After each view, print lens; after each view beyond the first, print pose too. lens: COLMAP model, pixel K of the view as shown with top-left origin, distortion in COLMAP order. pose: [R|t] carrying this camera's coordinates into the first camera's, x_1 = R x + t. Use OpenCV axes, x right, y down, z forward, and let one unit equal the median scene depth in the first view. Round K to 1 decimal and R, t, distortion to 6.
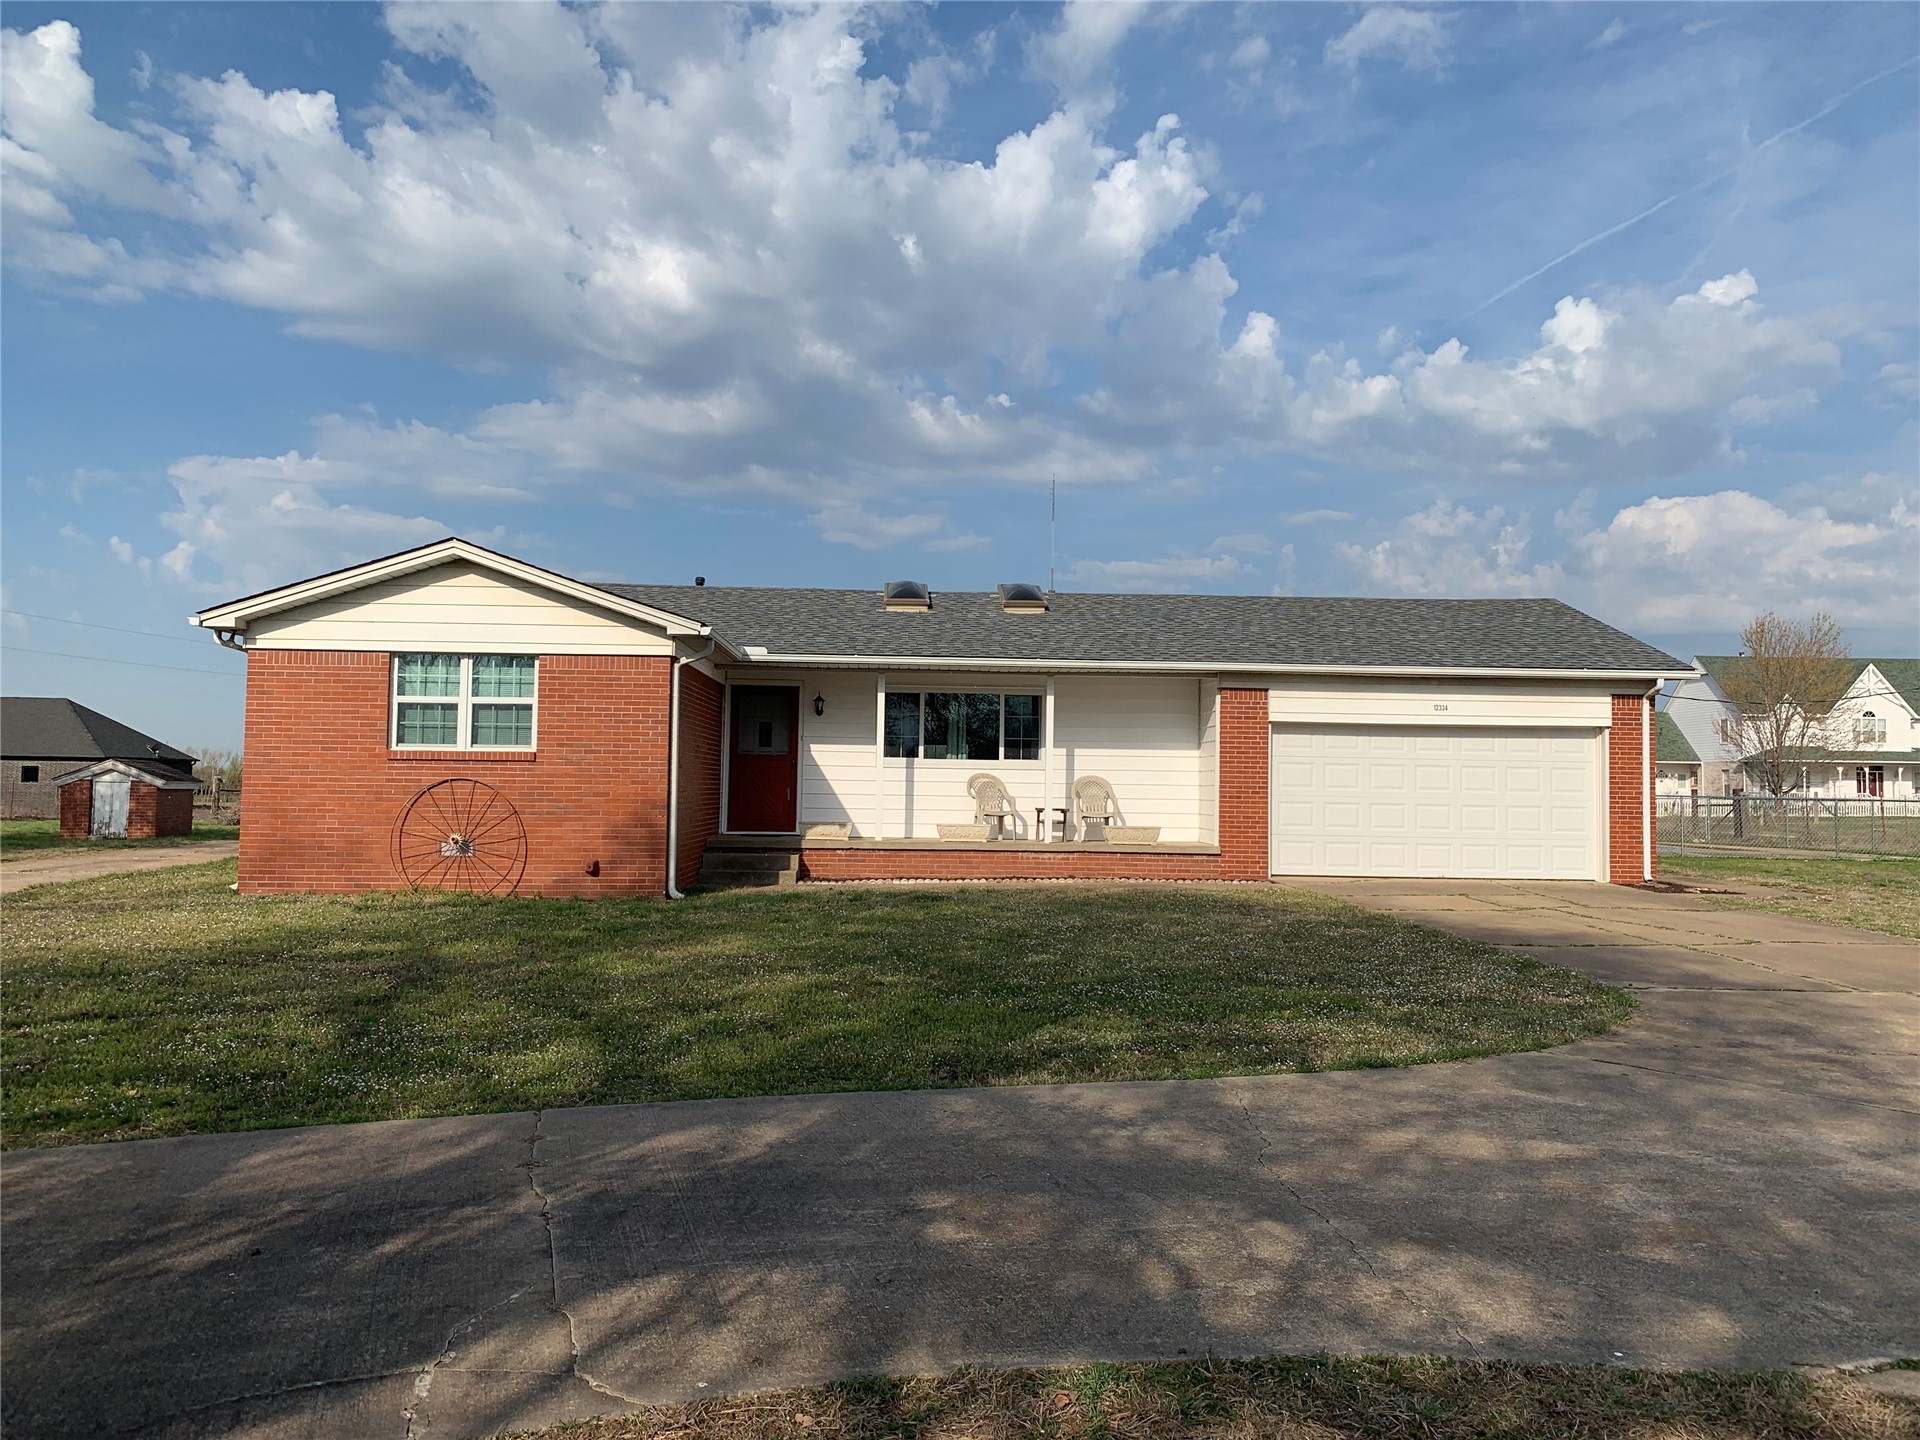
lens RADIAL K [[1457.9, 0, 957.6], [0, 1457.9, 721.7], [0, 0, 1]] dist [0.000876, -0.000049]
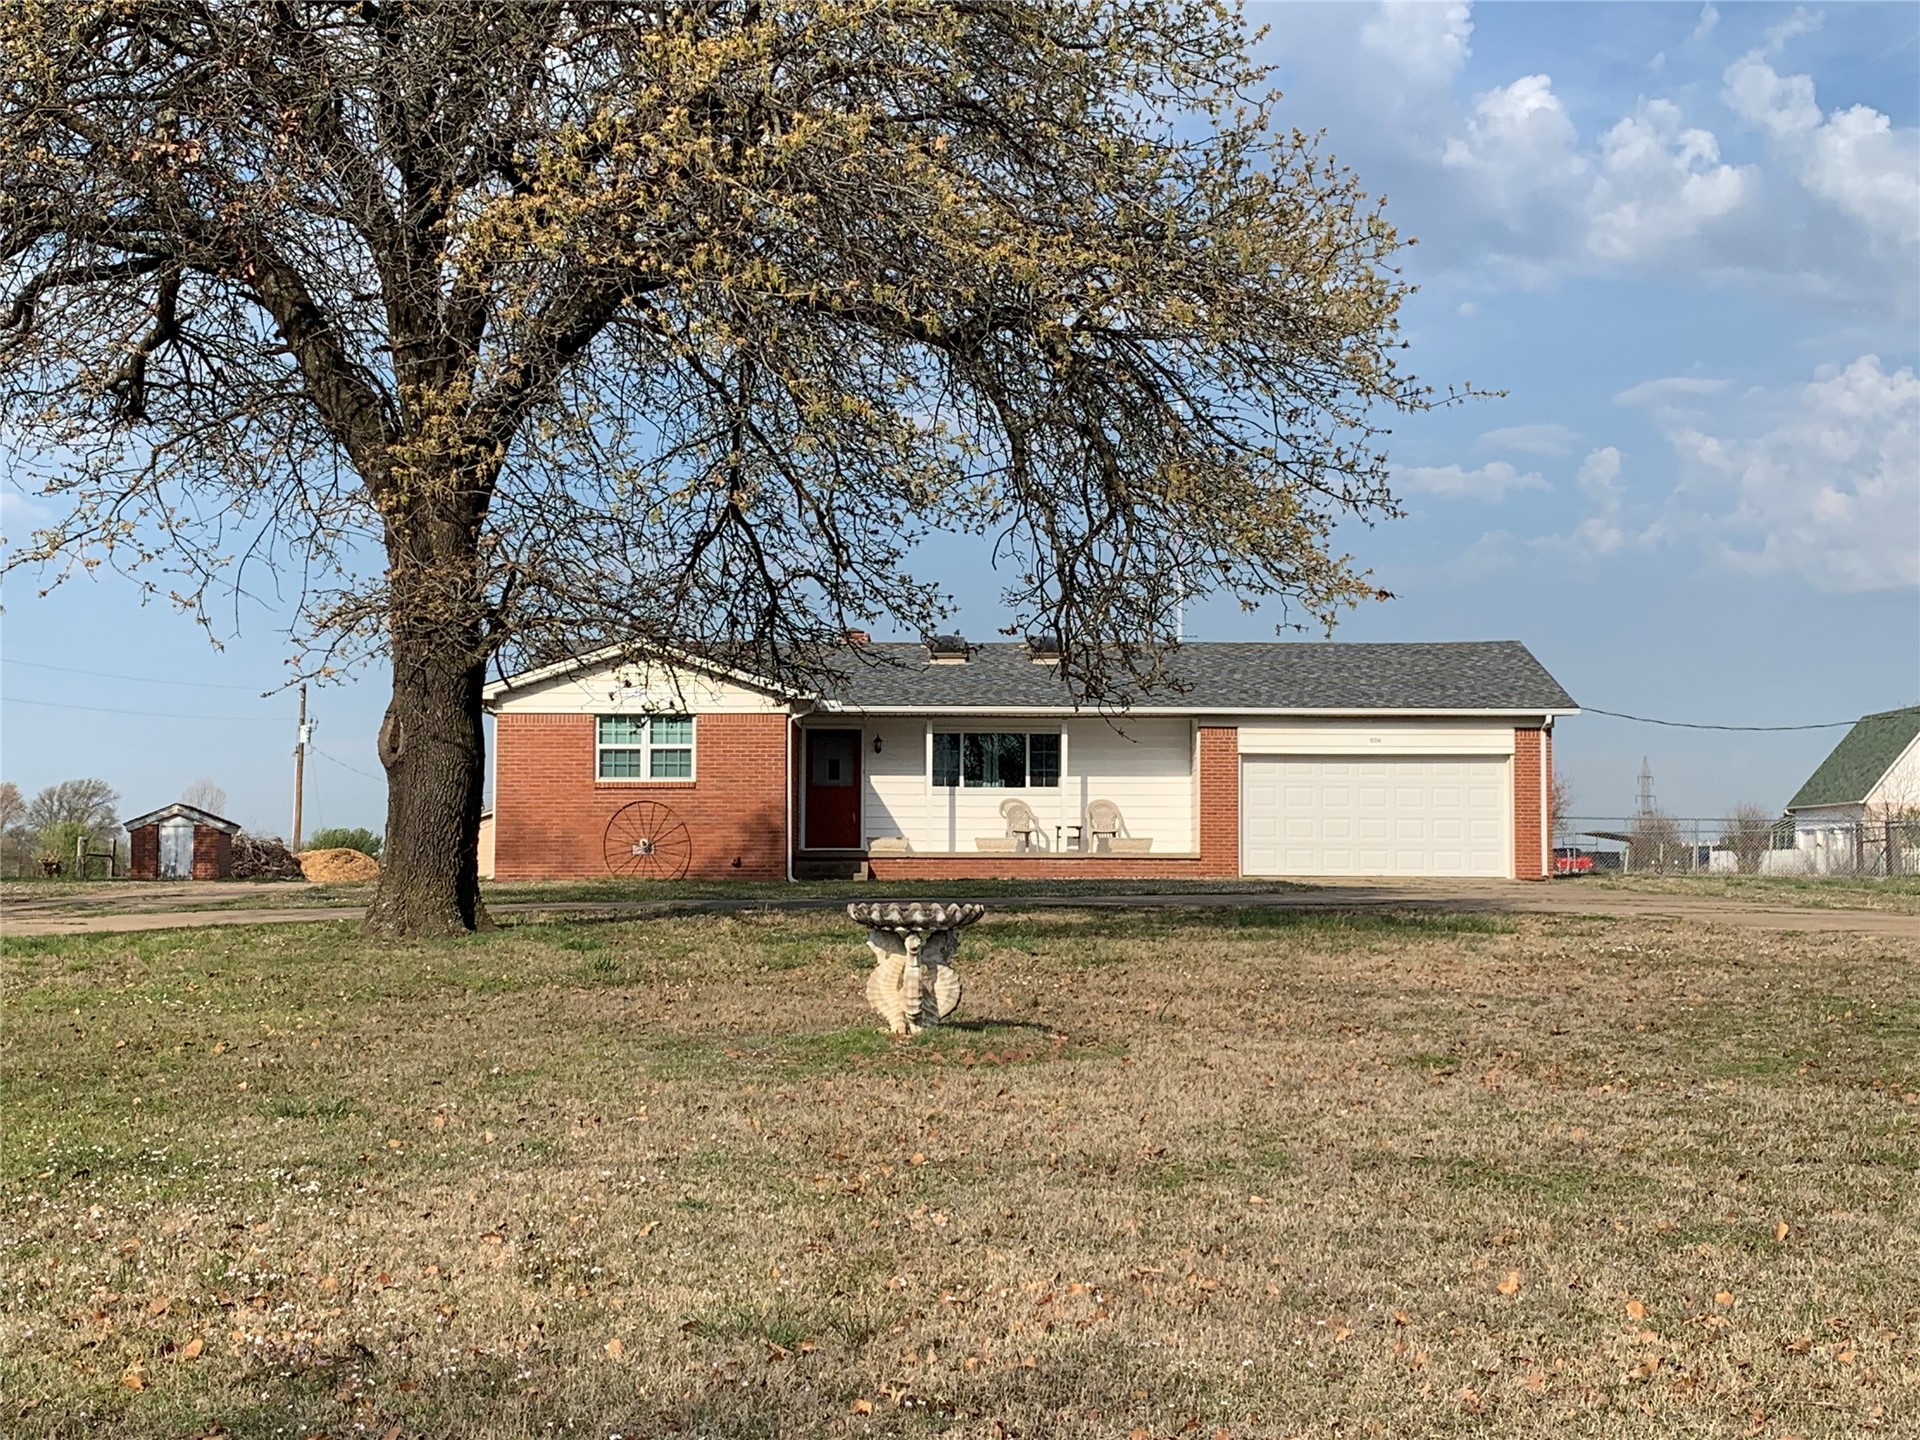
lens RADIAL K [[2627.0, 0, 960.1], [0, 2627.0, 720.6], [0, 0, 1]] dist [0.035943, 0.000000]
pose [[0.999604, -0.014282, -0.024263, 0.028730], [0.013947, 0.999806, -0.013887, 0.000153], [0.024456, 0.013543, 0.999609, -1.246103]]
